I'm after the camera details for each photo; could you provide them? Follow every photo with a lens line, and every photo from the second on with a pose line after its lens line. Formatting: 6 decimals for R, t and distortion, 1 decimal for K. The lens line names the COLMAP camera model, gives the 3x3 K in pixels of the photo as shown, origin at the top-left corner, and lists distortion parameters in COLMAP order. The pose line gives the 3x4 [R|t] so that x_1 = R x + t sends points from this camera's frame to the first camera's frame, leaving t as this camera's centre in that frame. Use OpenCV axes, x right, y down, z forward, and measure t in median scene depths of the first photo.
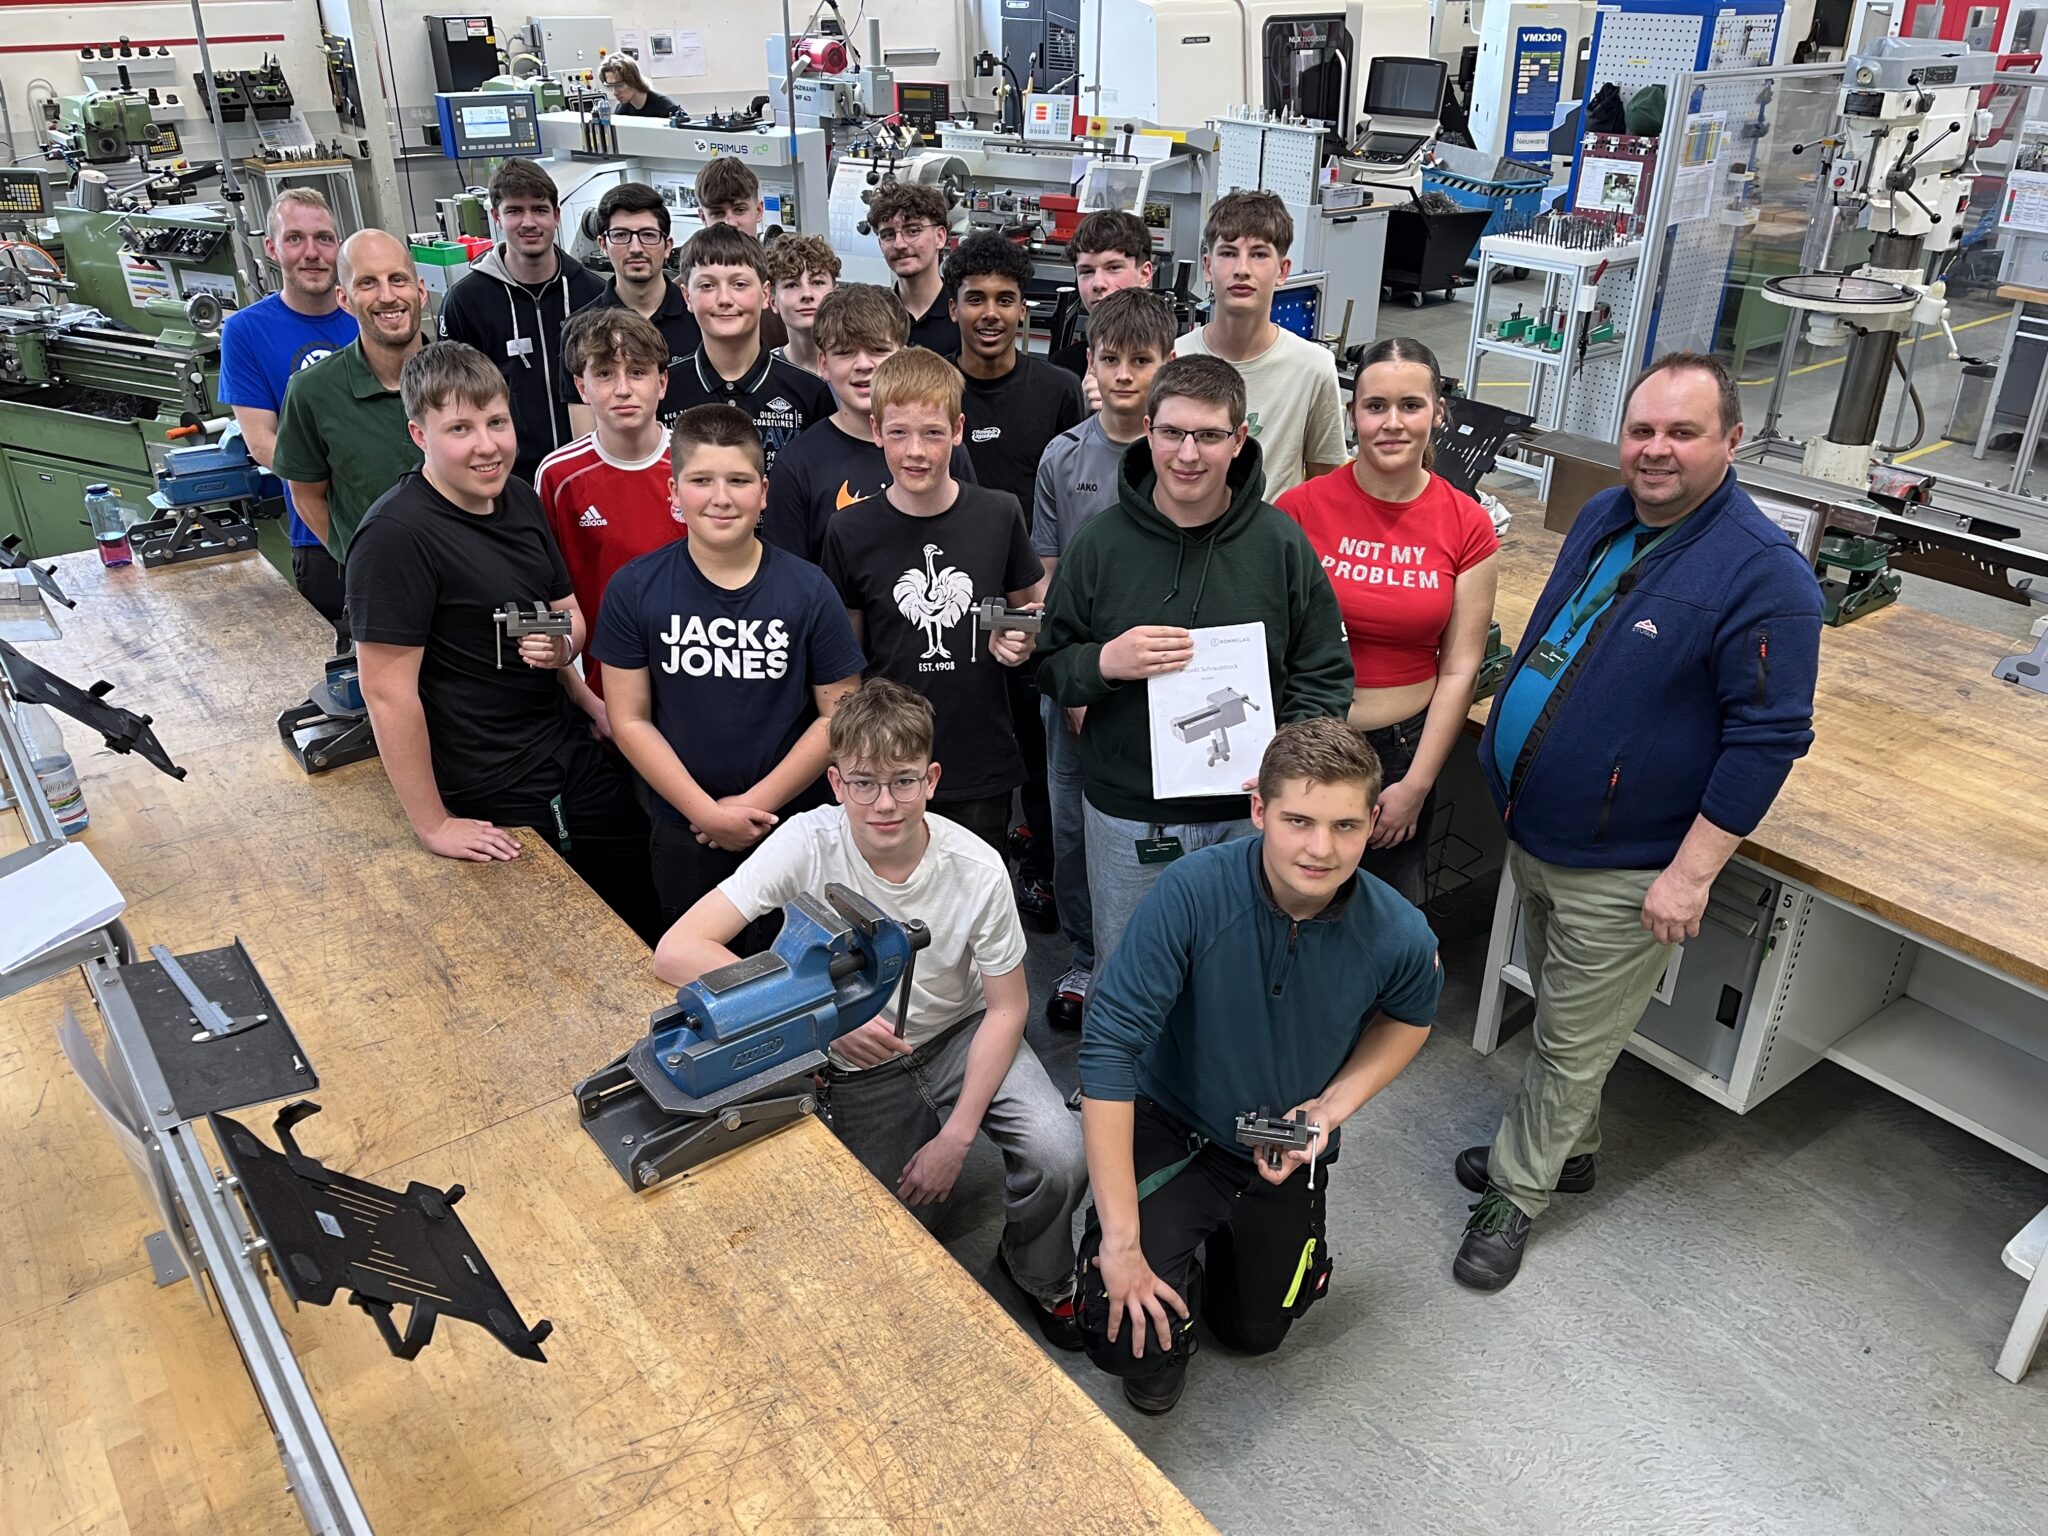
lens RADIAL K [[1579.3, 0, 1017.2], [0, 1579.3, 784.5], [0, 0, 1]] dist [0.064007, -0.070598]
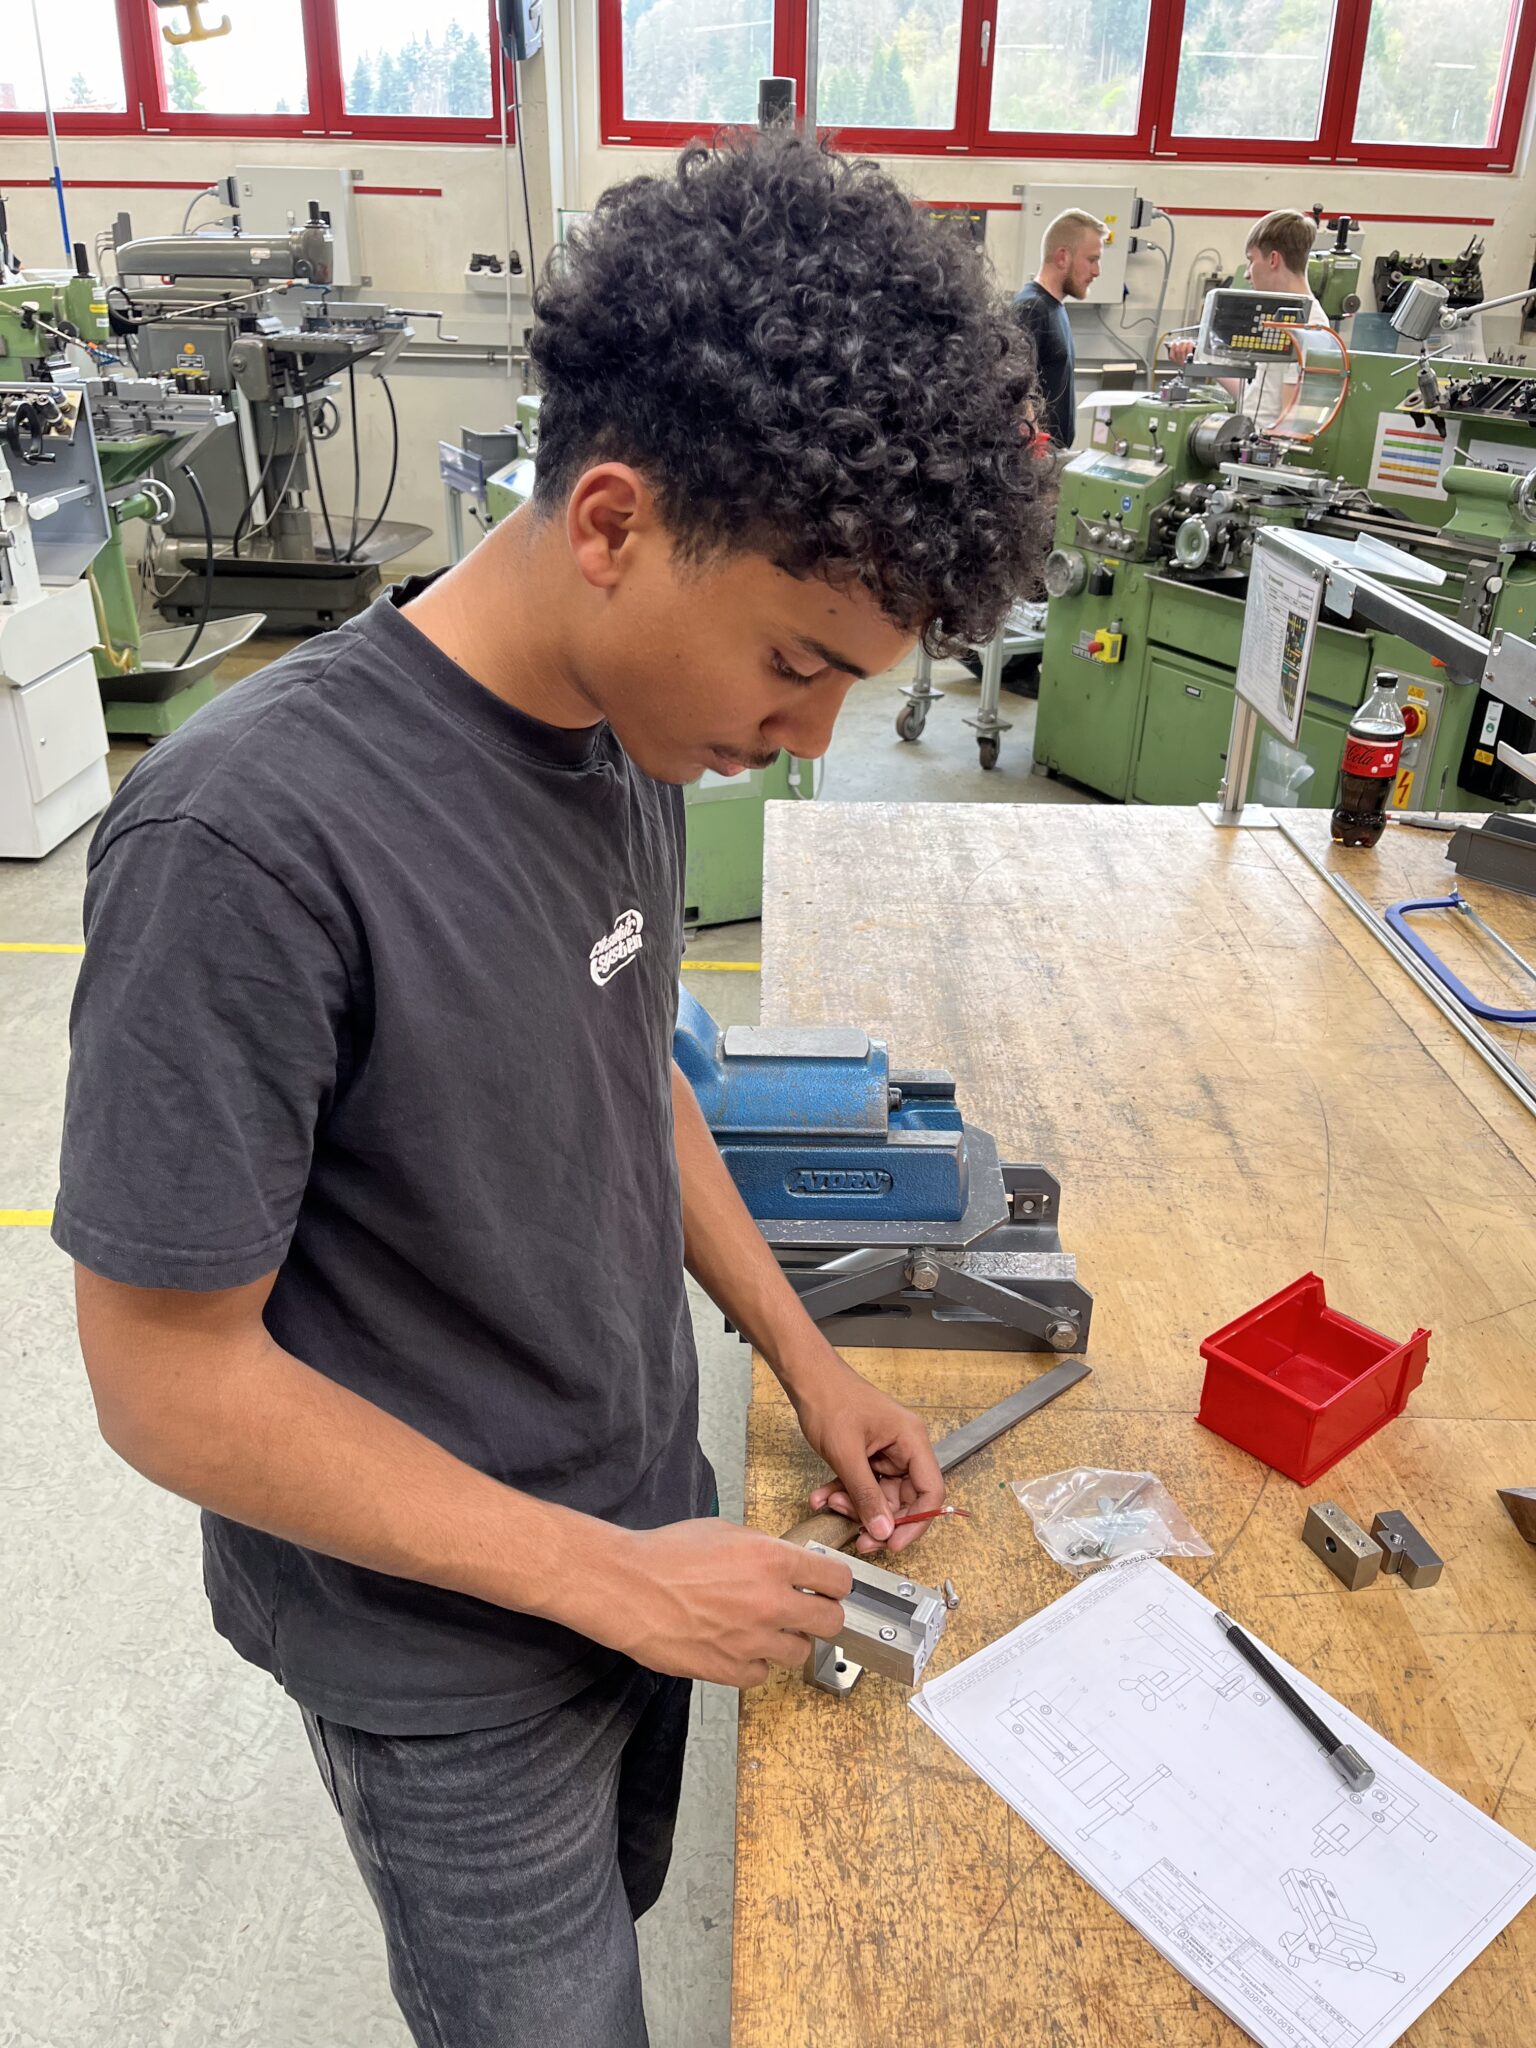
lens RADIAL K [[1579.3, 0, 772.1], [0, 1579.3, 1022.0], [0, 0, 1]] dist [0.064007, -0.070598]
pose [[0.798247, 0.281900, -0.532292, -0.562048], [-0.302005, 0.951928, 0.051239, -0.031667], [0.521148, 0.119854, 0.845009, 0.477683]]
